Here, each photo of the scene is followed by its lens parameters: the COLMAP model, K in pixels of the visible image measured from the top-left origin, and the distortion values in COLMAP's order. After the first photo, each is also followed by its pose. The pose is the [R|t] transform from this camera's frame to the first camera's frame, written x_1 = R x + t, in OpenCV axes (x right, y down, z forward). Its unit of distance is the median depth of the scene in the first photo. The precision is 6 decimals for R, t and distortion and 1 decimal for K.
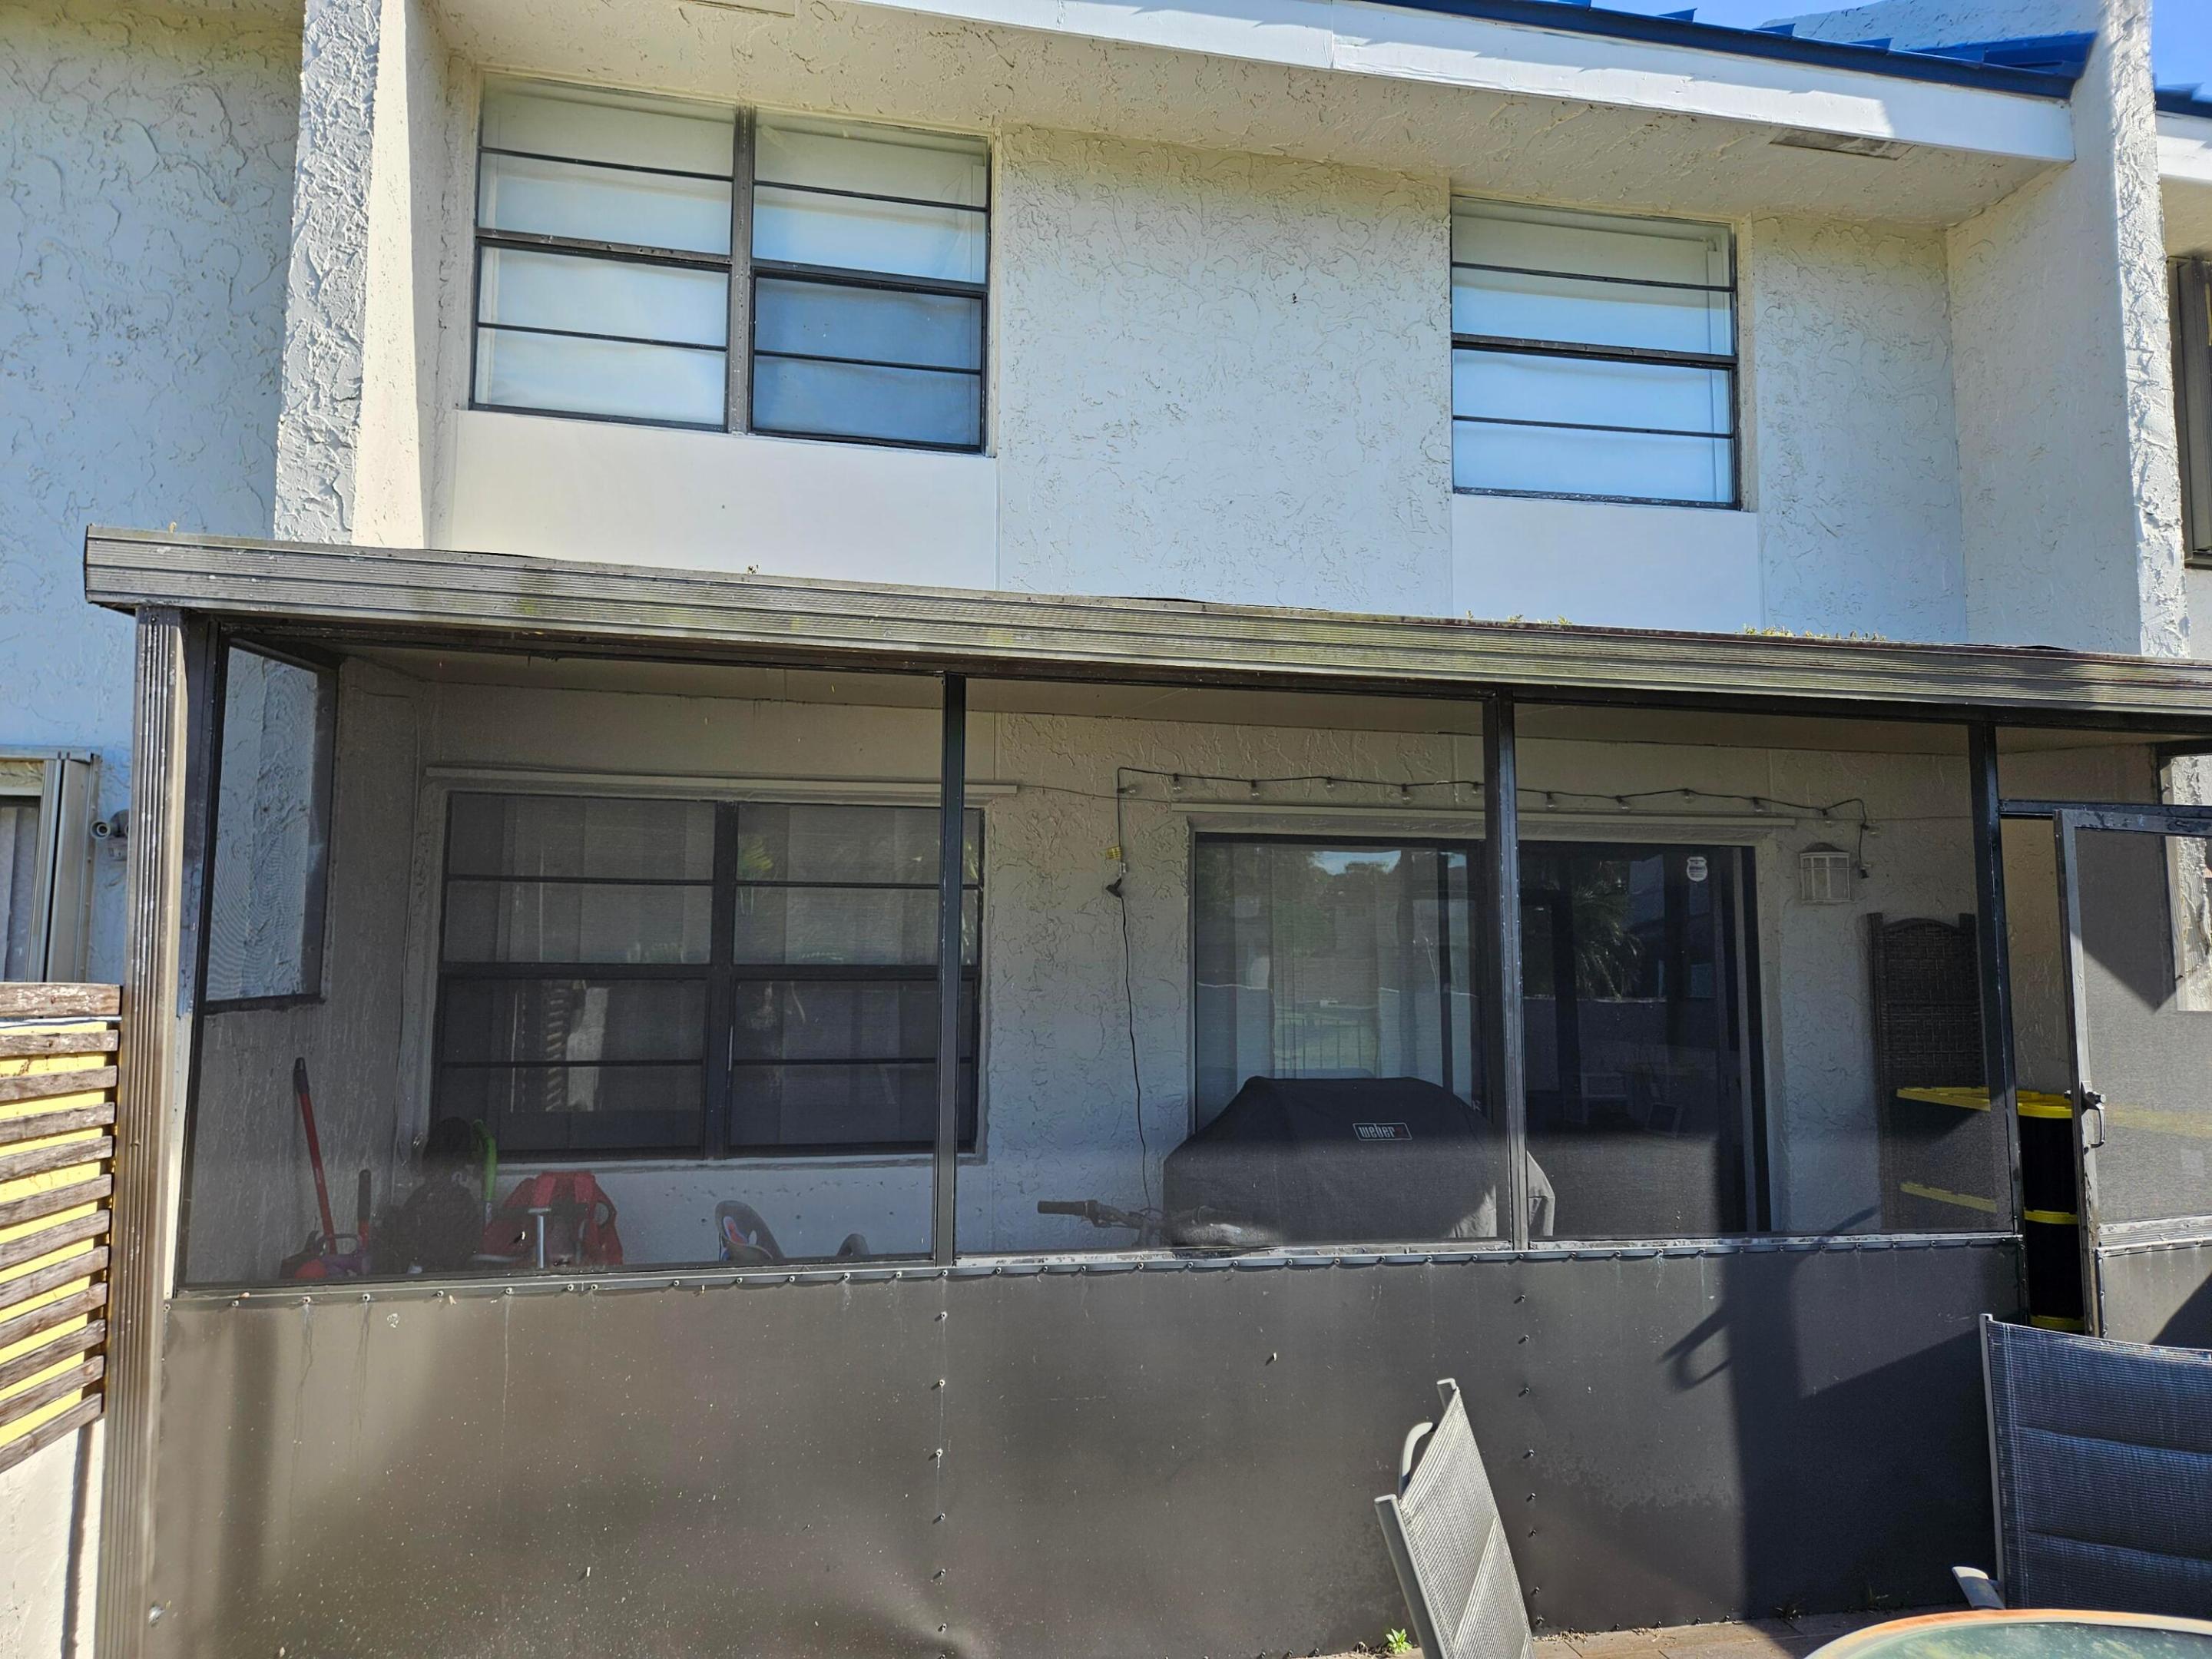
lens RADIAL K [[1480.0, 0, 1106.4], [0, 1480.0, 830.8], [0, 0, 1]] dist [0.061781, -0.045640]
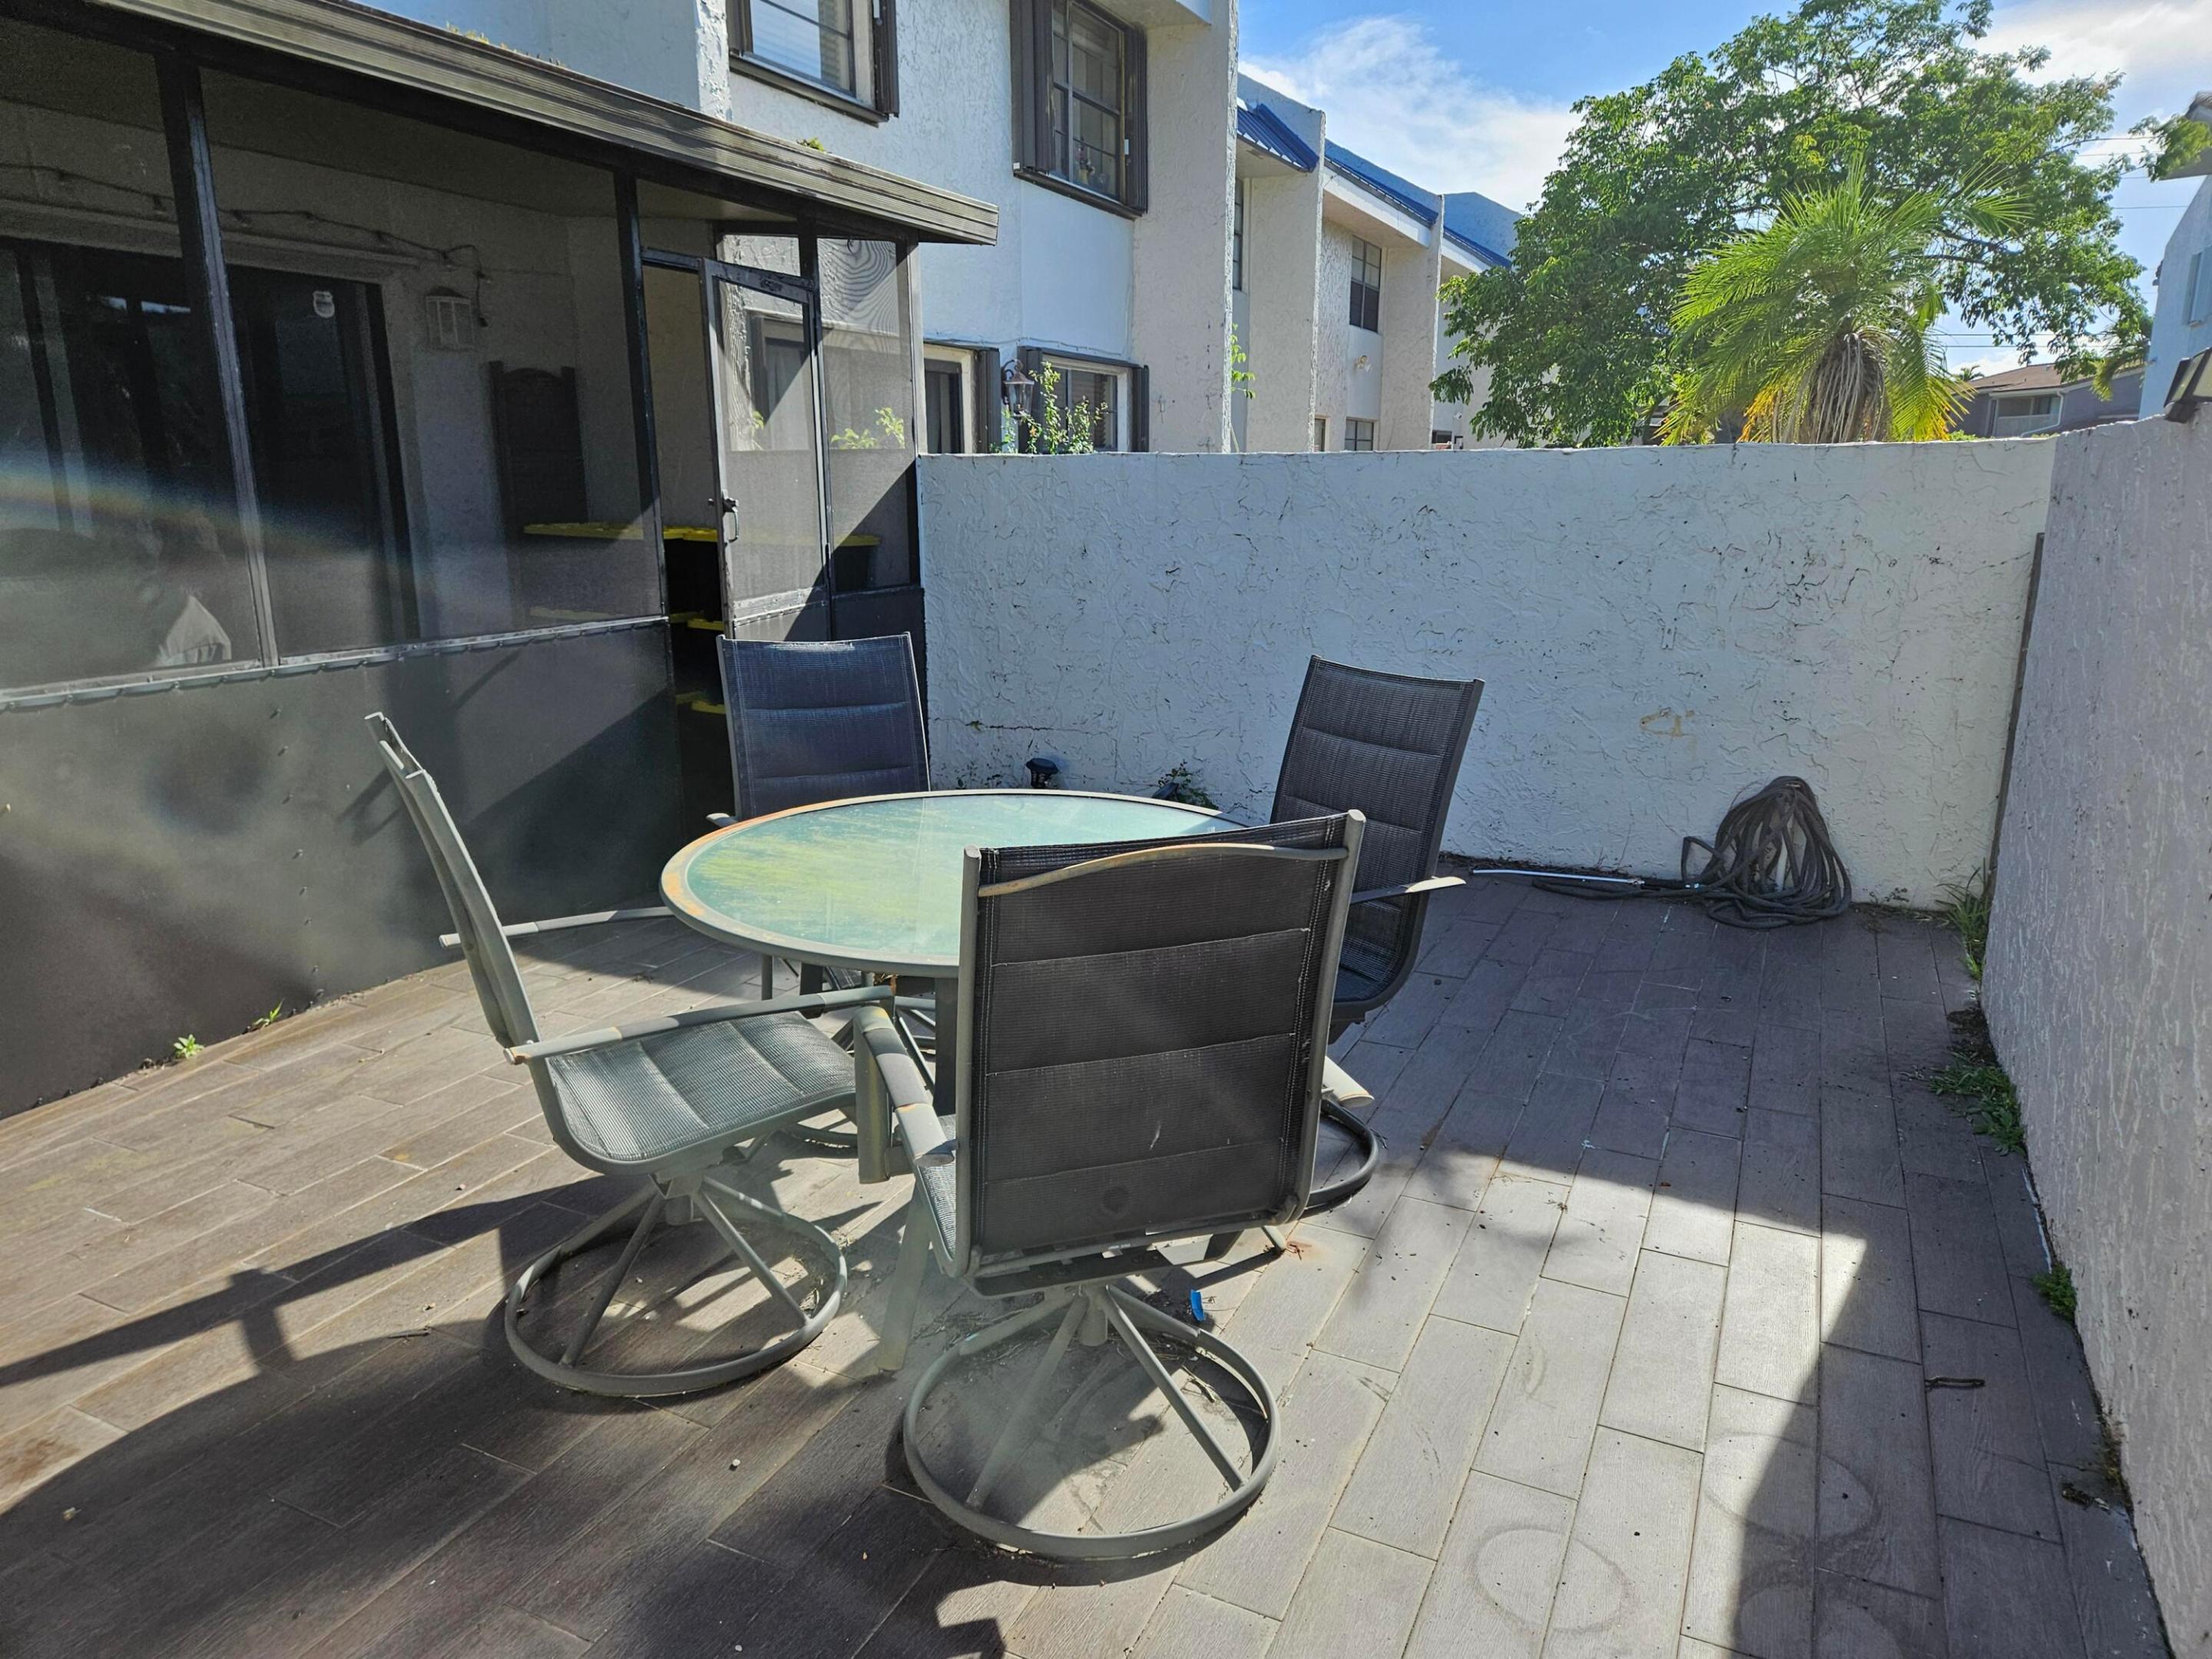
lens RADIAL K [[1480.0, 0, 1100.6], [0, 1480.0, 822.7], [0, 0, 1]] dist [0.061781, -0.045640]
pose [[0.605767, -0.191032, 0.772368, -0.129891], [-0.065231, 0.955557, 0.287500, 0.037560], [-0.792963, -0.224540, 0.566384, -0.027915]]
